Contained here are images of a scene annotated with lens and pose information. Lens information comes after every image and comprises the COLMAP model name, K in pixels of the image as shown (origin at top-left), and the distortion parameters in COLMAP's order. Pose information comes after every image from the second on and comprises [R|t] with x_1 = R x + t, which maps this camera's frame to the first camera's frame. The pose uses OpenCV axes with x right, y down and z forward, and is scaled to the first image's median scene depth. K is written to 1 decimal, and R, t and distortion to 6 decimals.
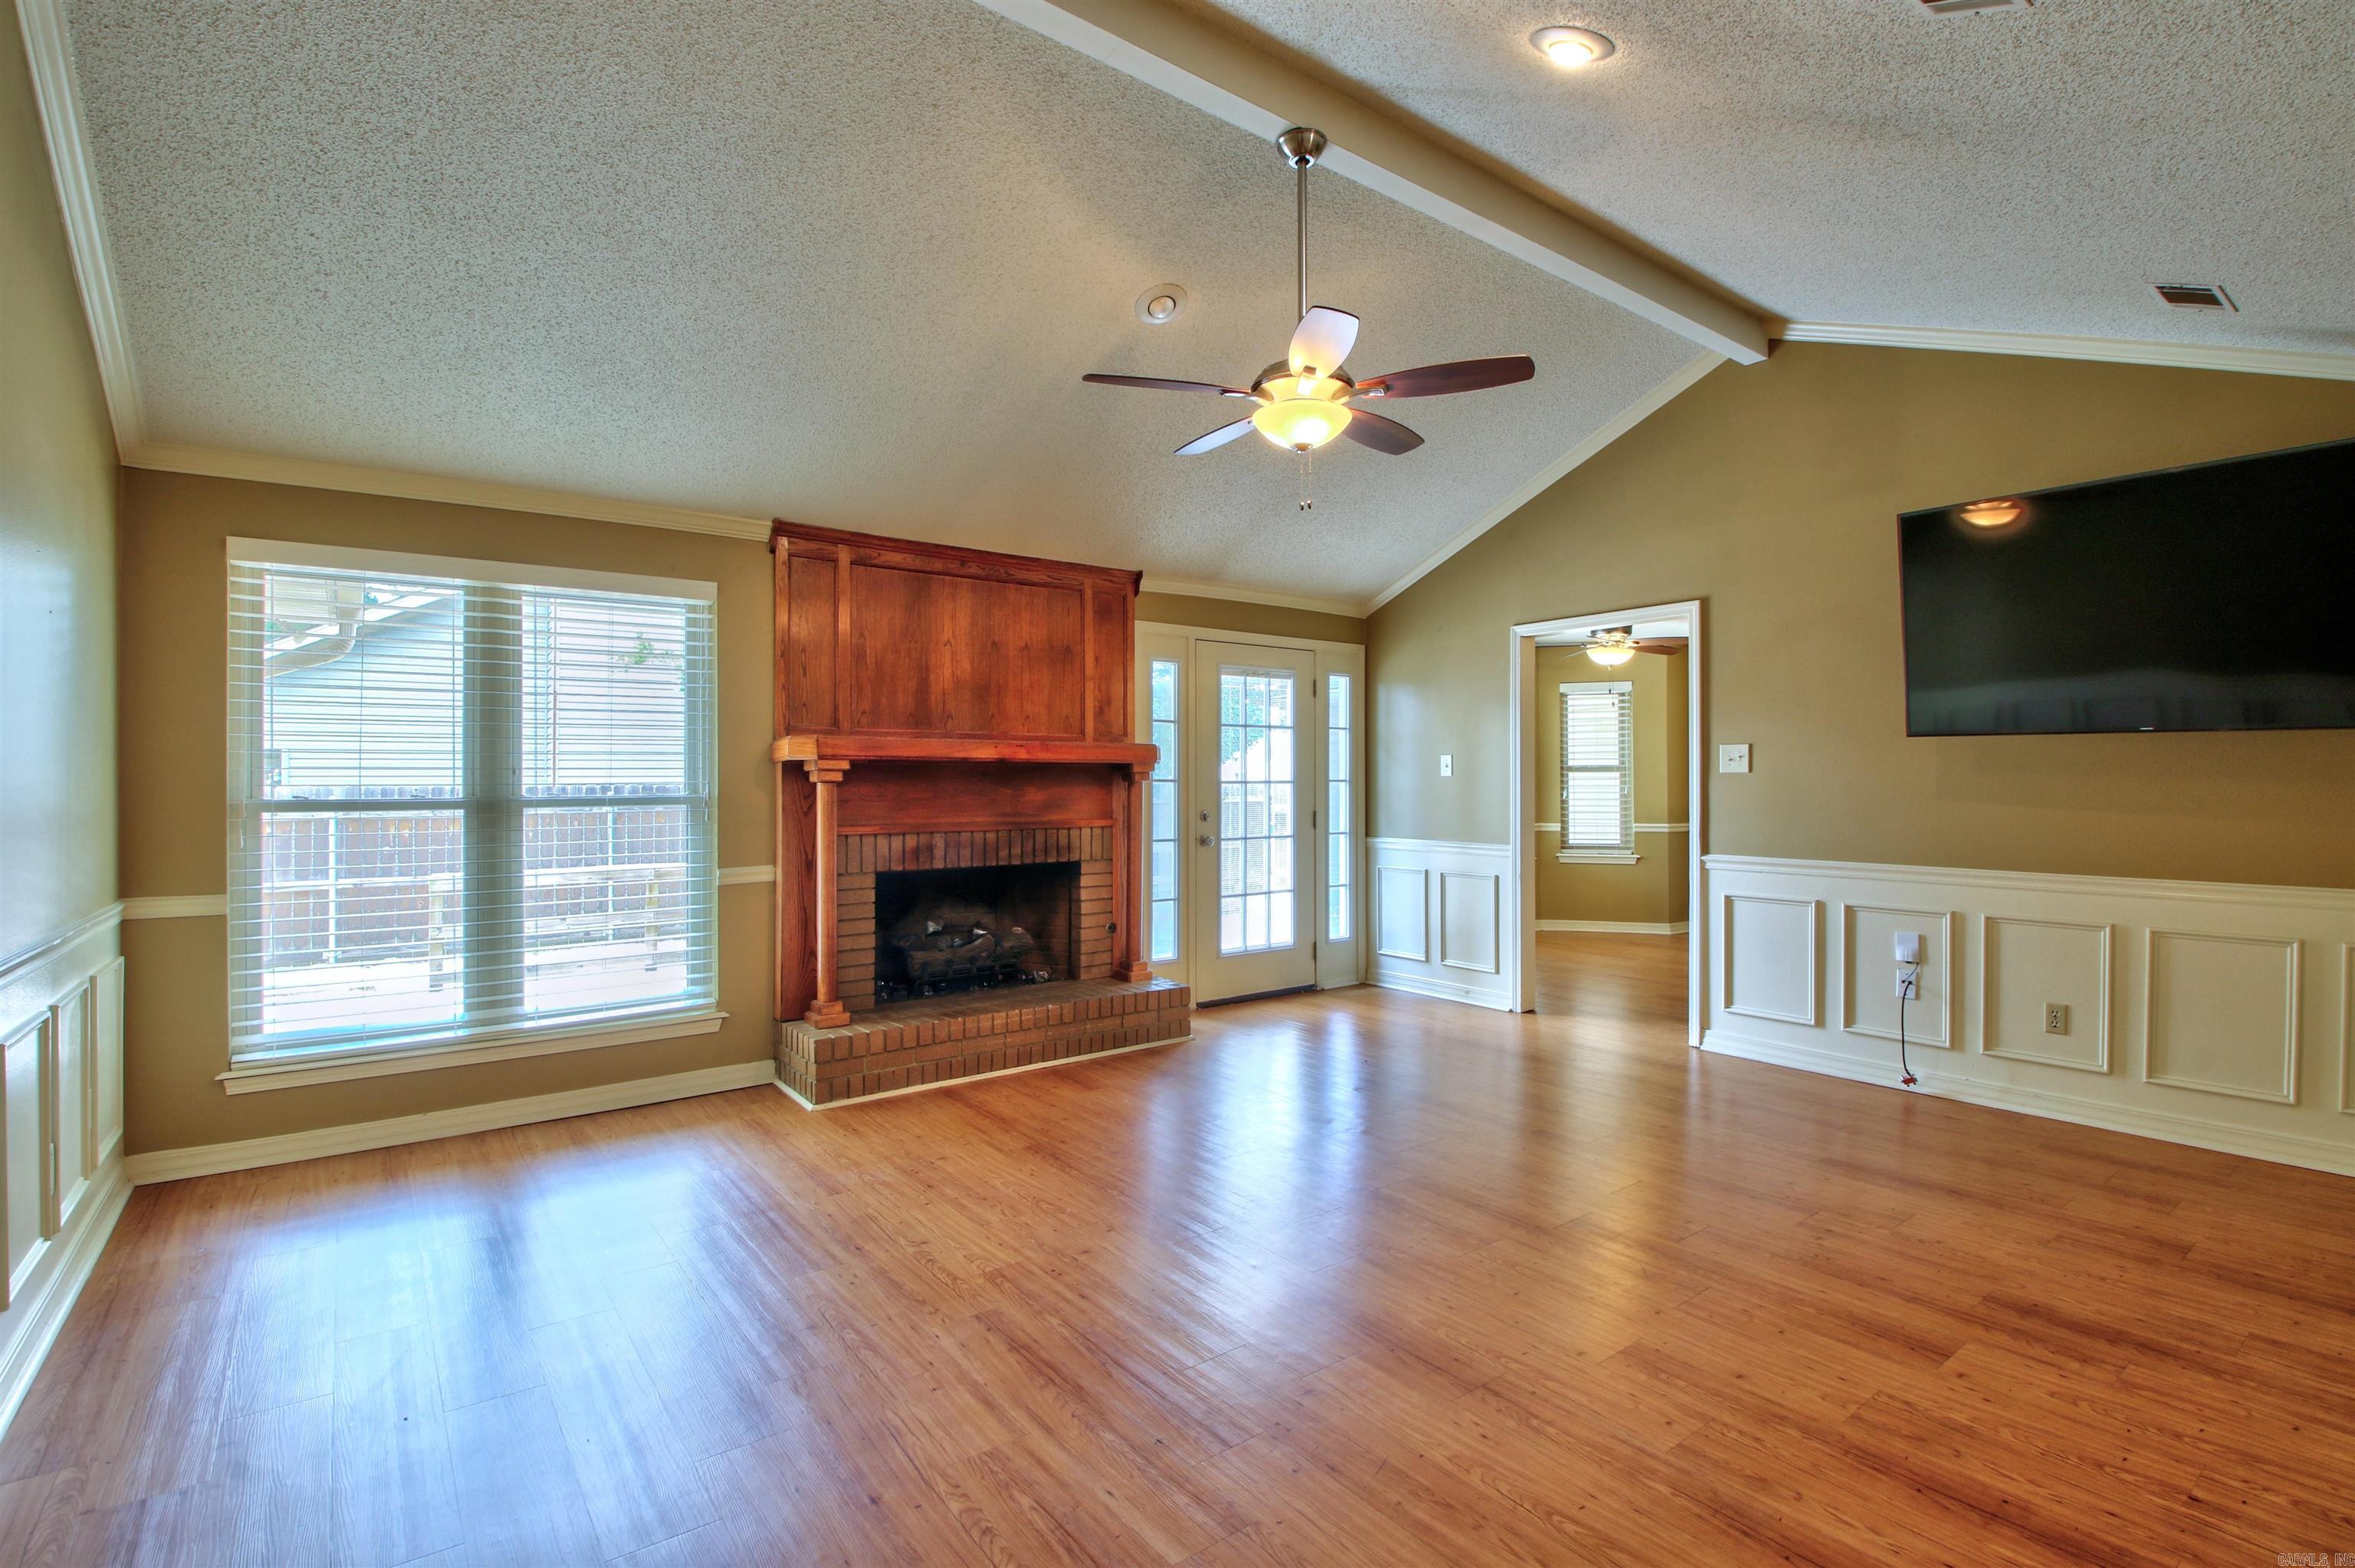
lens RADIAL K [[1089.2, 0, 1180.4], [0, 1089.2, 772.6], [0, 0, 1]] dist [0.019472, -0.032350]
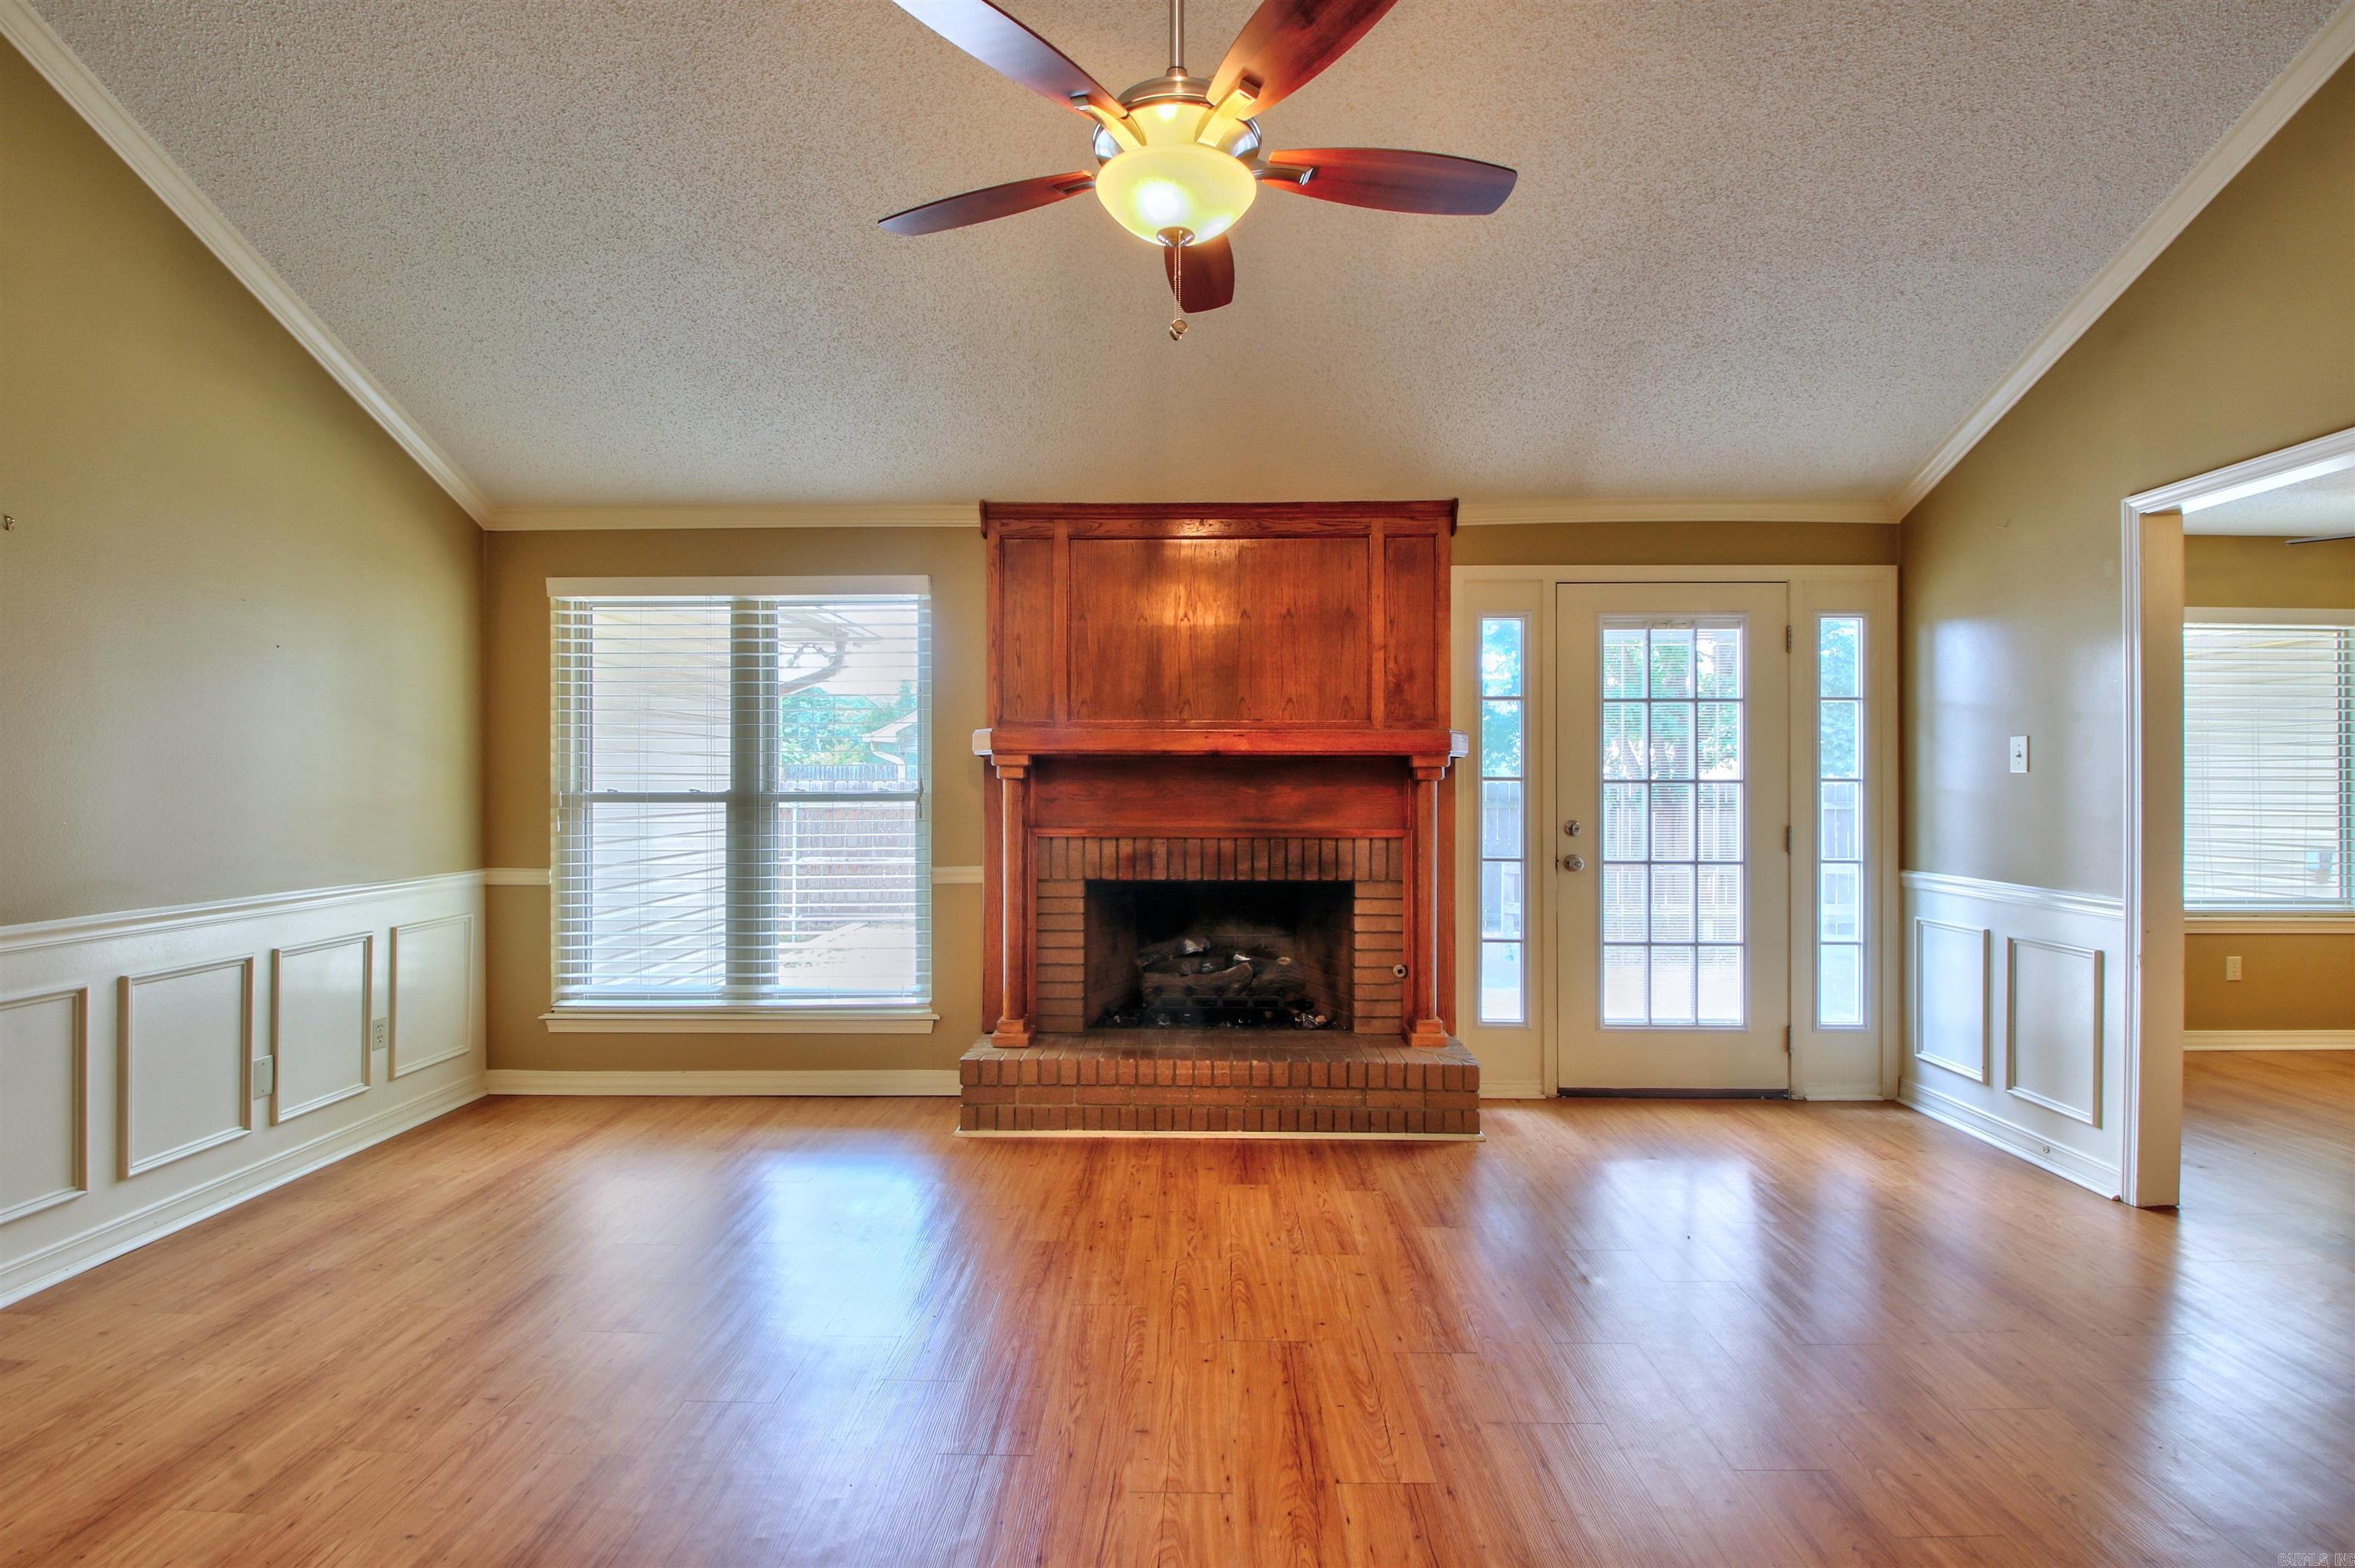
lens RADIAL K [[1089.2, 0, 1180.4], [0, 1089.2, 772.6], [0, 0, 1]] dist [0.019472, -0.032350]
pose [[0.782095, -0.000901, -0.623158, 0.321616], [0.001786, 0.999998, 0.000795, 0.002574], [0.623157, -0.001735, 0.782095, 0.334563]]
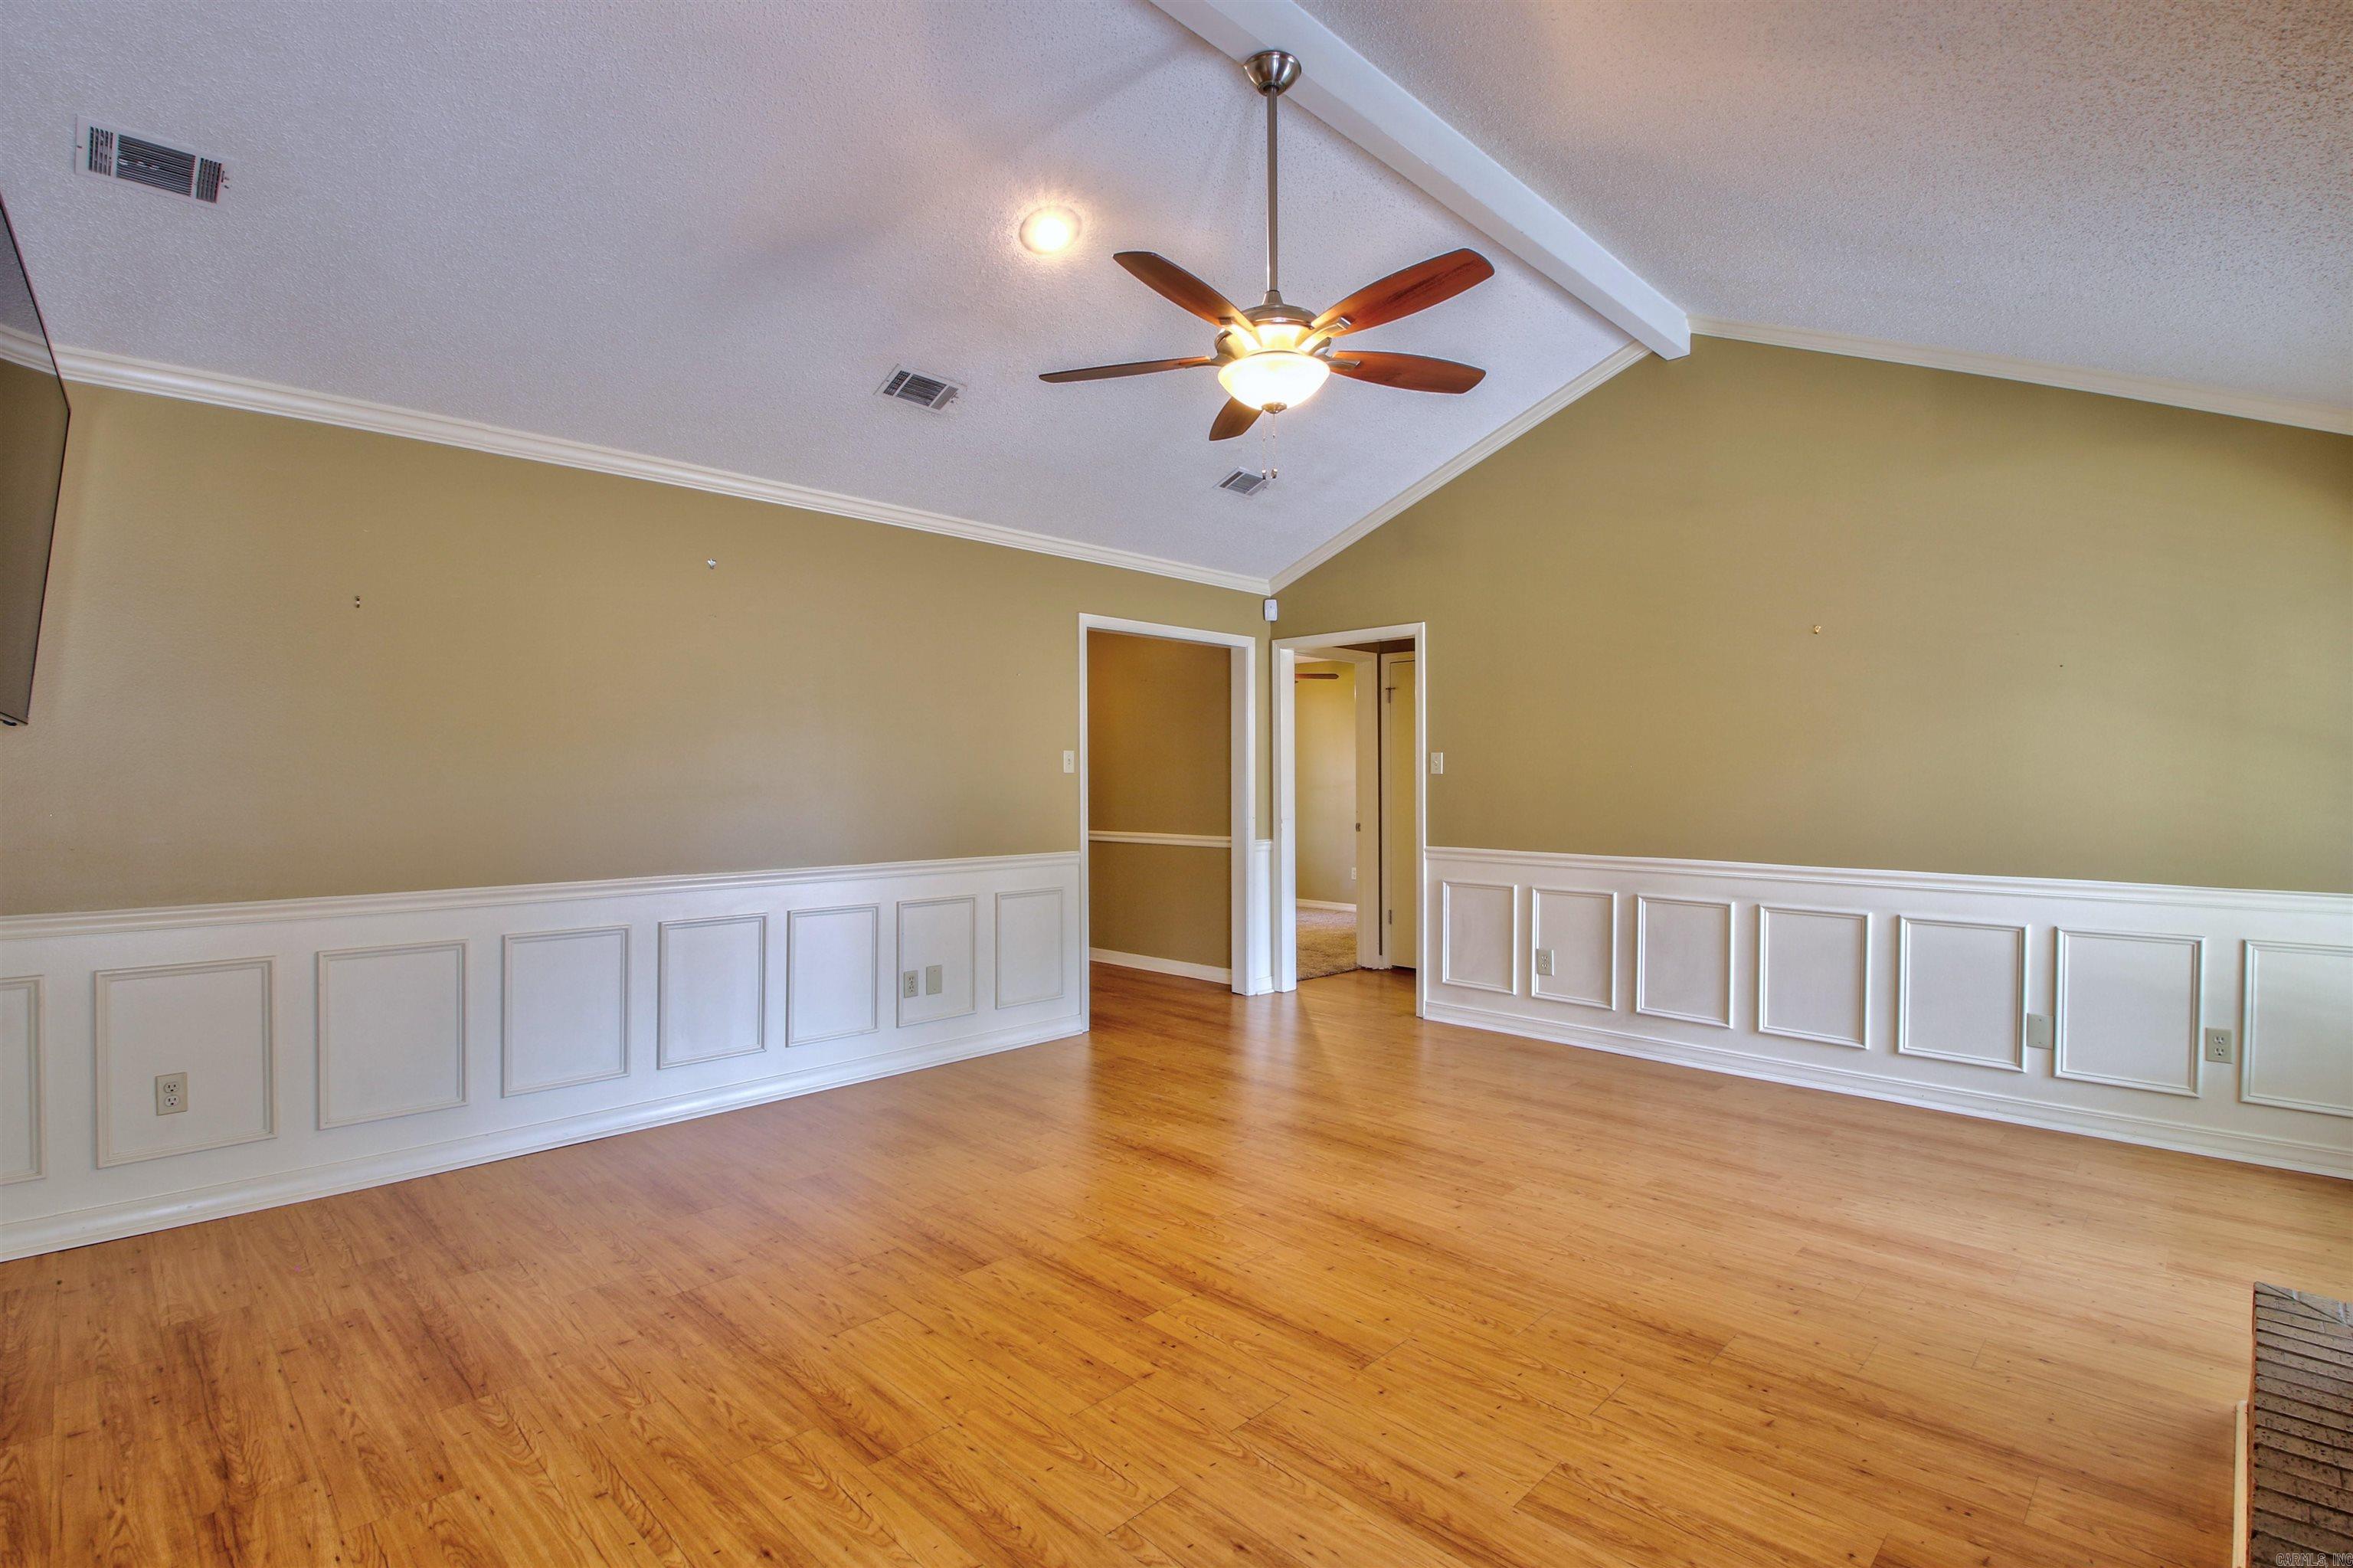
lens RADIAL K [[1101.4, 0, 1176.8], [0, 1101.4, 772.1], [0, 0, 1]] dist [0.015649, -0.024090]
pose [[-0.990121, 0.000871, -0.140213, 0.205124], [0.002587, 0.999924, -0.012062, 0.007285], [0.140191, -0.012306, -0.990048, 1.212181]]
